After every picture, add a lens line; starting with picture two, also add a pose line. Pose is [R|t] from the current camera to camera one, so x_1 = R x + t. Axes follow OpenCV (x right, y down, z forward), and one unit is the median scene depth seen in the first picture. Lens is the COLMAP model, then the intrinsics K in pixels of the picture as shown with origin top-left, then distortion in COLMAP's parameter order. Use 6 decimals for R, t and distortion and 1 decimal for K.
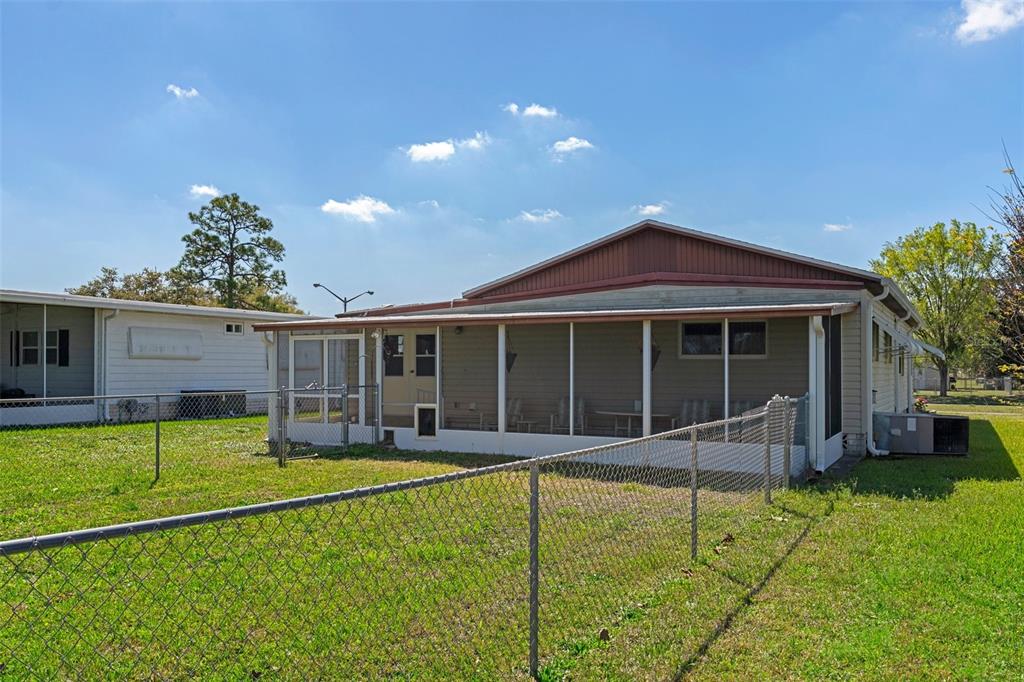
lens RADIAL K [[840.0, 0, 512.0], [0, 840.0, 341.0], [0, 0, 1]] dist [0.051227, -0.000218]
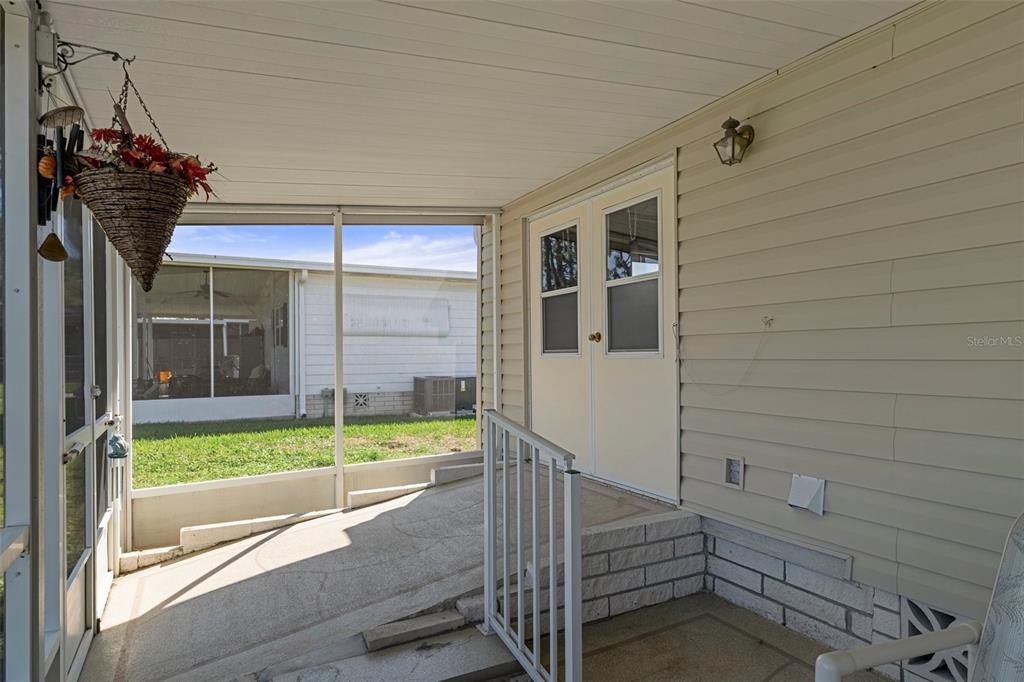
lens RADIAL K [[584.9, 0, 512.0], [0, 584.9, 341.0], [0, 0, 1]] dist [-0.001653, 0.000278]
pose [[0.826937, -0.027832, -0.561606, -0.027758], [0.037594, 0.999276, 0.005833, 0.039297], [0.561037, -0.025936, 0.827385, 0.899869]]
